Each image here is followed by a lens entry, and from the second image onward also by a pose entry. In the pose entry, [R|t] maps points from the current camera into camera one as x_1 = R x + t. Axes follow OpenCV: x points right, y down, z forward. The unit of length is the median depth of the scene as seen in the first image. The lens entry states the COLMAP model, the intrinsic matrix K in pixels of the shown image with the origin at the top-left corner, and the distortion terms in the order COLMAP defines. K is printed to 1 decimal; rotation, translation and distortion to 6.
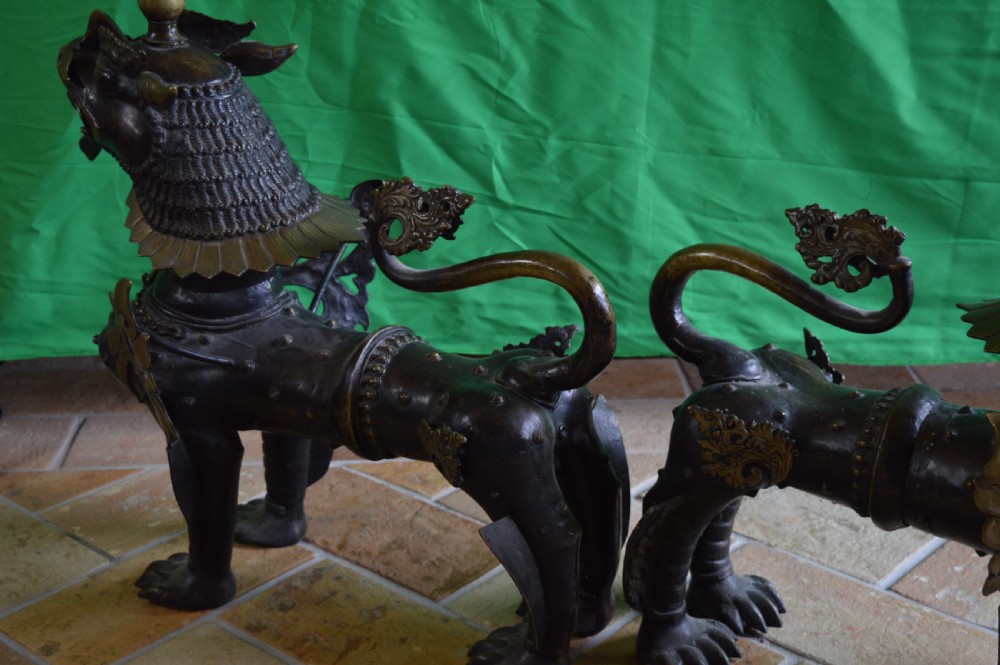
lens RADIAL K [[1541.0, 0, 500.0], [0, 1541.0, 332.5], [0, 0, 1]] dist [-0.021793, 0.027134]
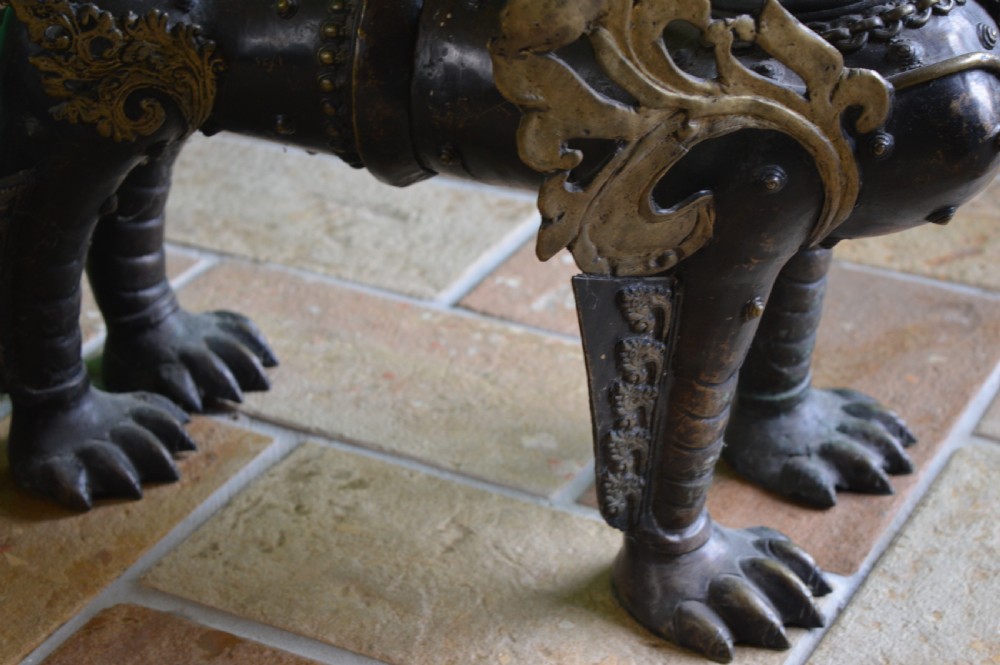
lens RADIAL K [[2278.7, 0, 500.0], [0, 2278.7, 332.5], [0, 0, 1]] dist [0.072322, 0.038045]
pose [[0.972891, -0.130217, 0.191121, 0.111919], [0.105182, 0.985140, 0.135782, 0.066622], [-0.205962, -0.111999, 0.972130, 0.162907]]
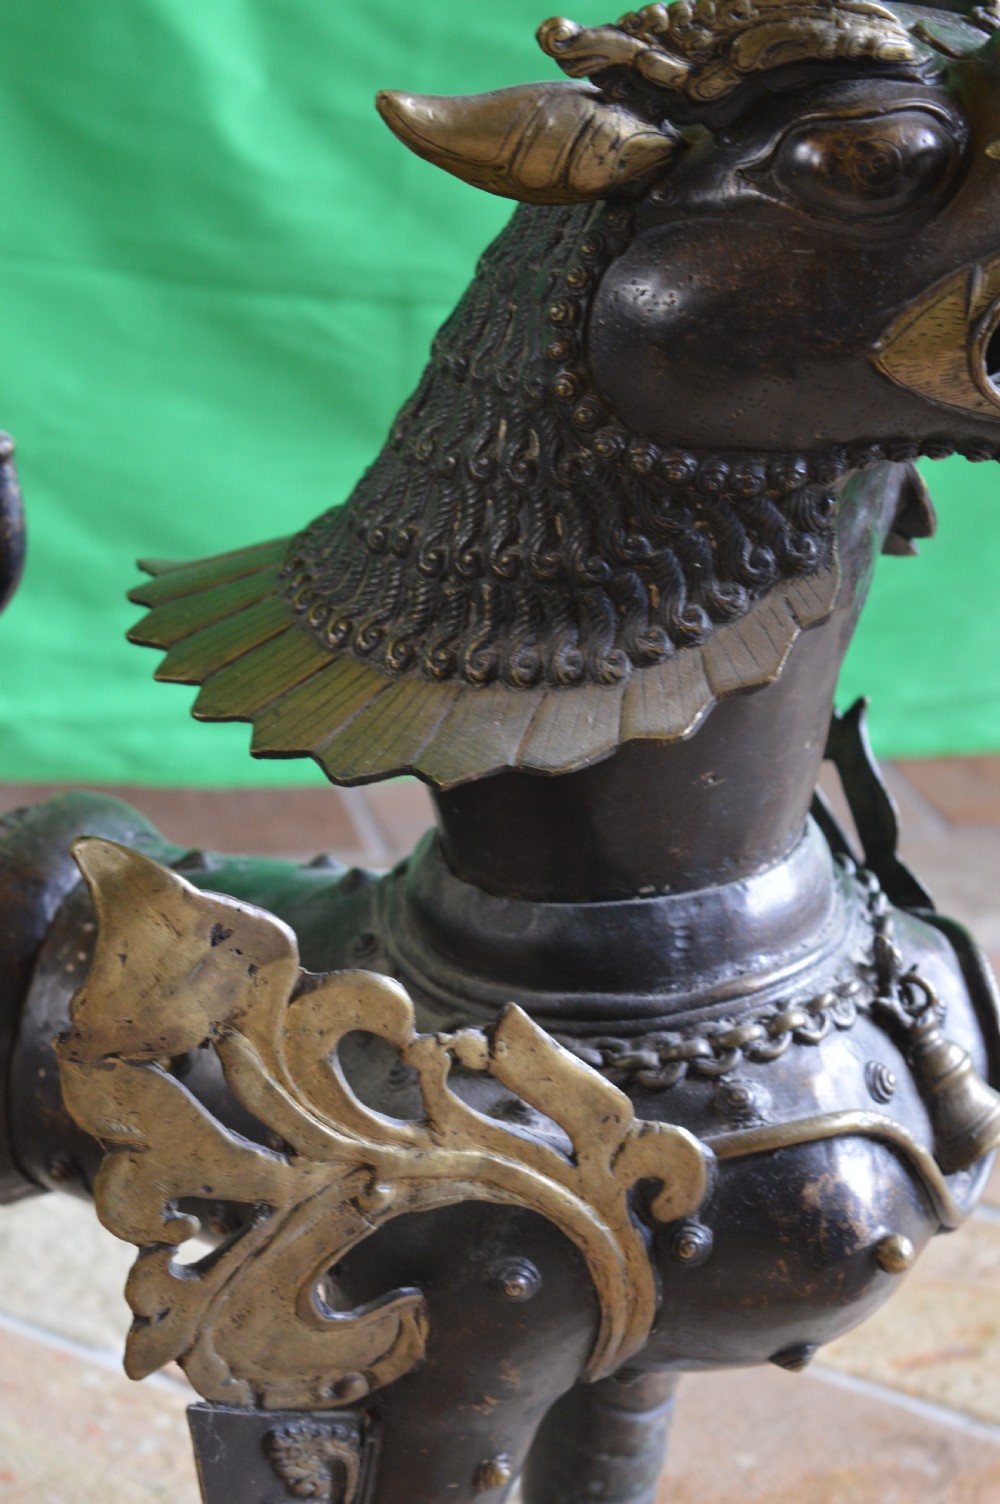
lens RADIAL K [[3427.2, 0, 500.0], [0, 3427.2, 752.0], [0, 0, 1]] dist [0.072322, 0.038045]
pose [[0.981381, -0.009690, 0.191826, 0.197417], [0.012218, 0.999853, -0.011998, 0.031943], [-0.191681, 0.014118, 0.981356, 0.175976]]
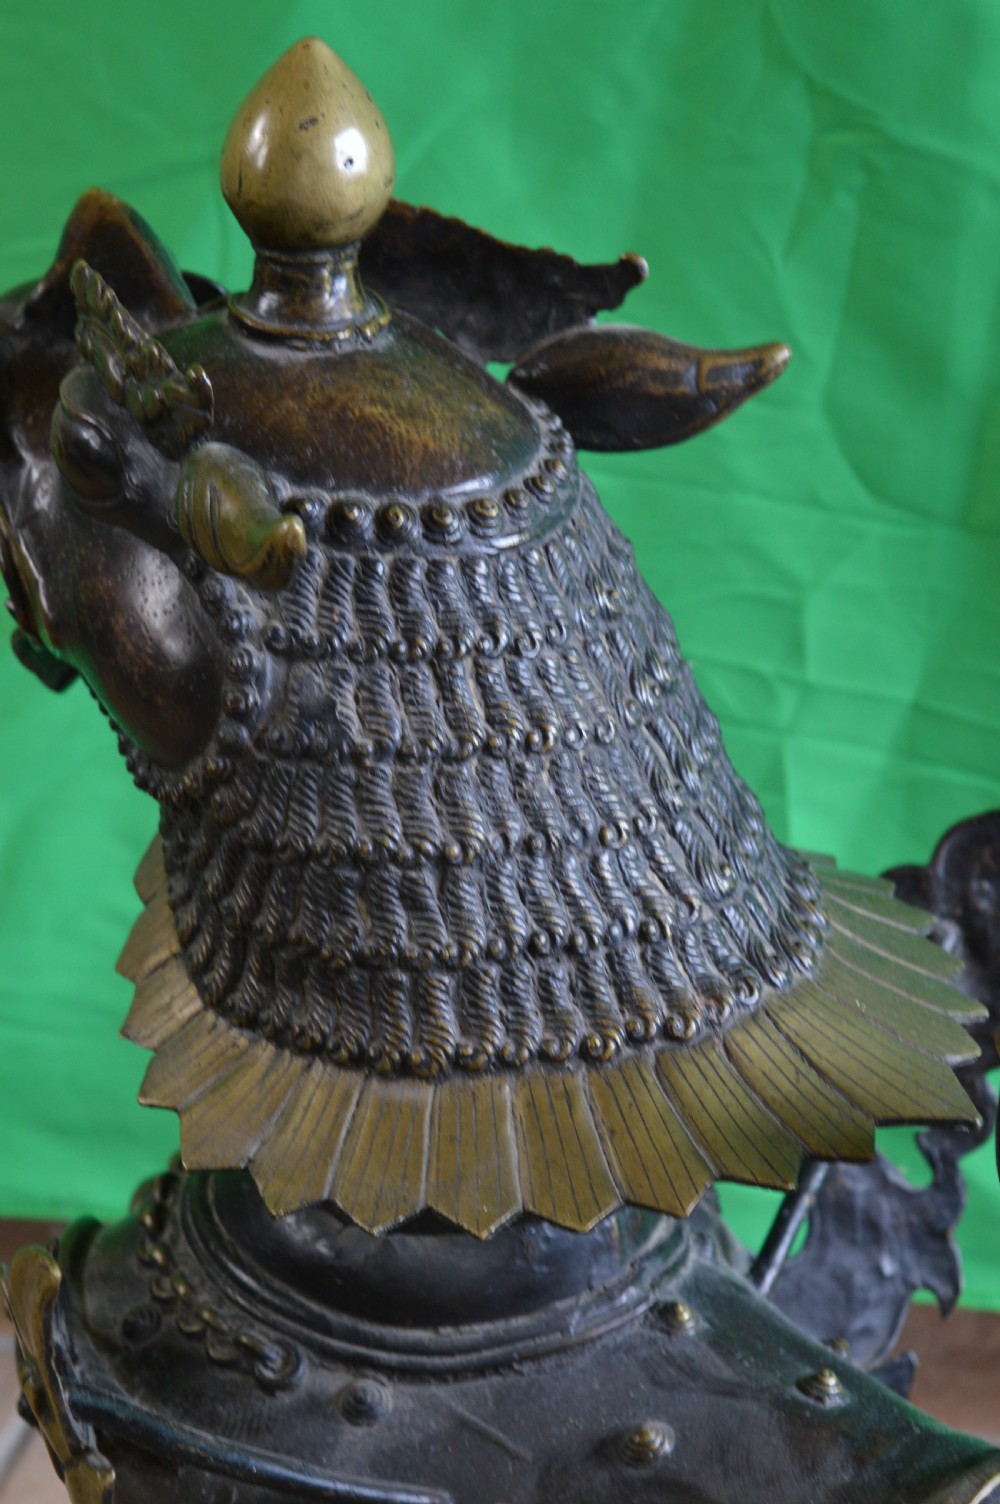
lens RADIAL K [[3427.2, 0, 500.0], [0, 3427.2, 752.0], [0, 0, 1]] dist [0.072322, 0.038045]
pose [[0.973340, 0.086476, -0.212443, -0.047700], [-0.088794, 0.996049, -0.001379, -0.115317], [0.211484, 0.020206, 0.977172, 0.410766]]
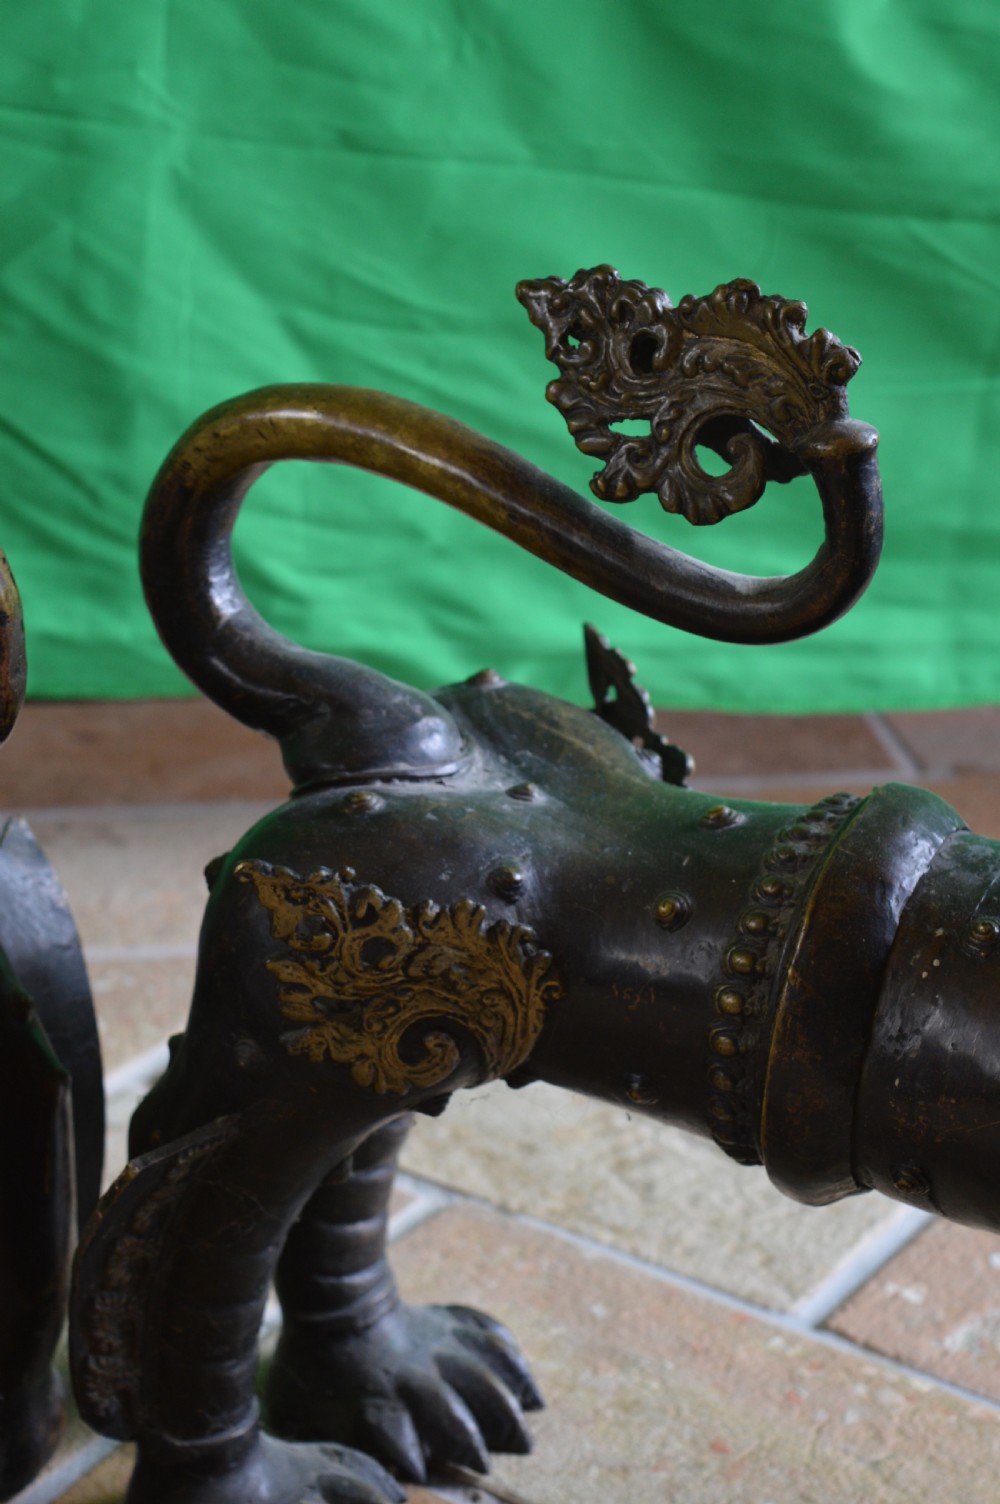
lens RADIAL K [[3427.2, 0, 500.0], [0, 3427.2, 752.0], [0, 0, 1]] dist [0.072322, 0.038045]
pose [[0.988399, -0.014380, 0.151199, 0.059353], [0.008088, 0.999079, 0.042147, -0.007091], [-0.151666, -0.040435, 0.987604, 0.223124]]
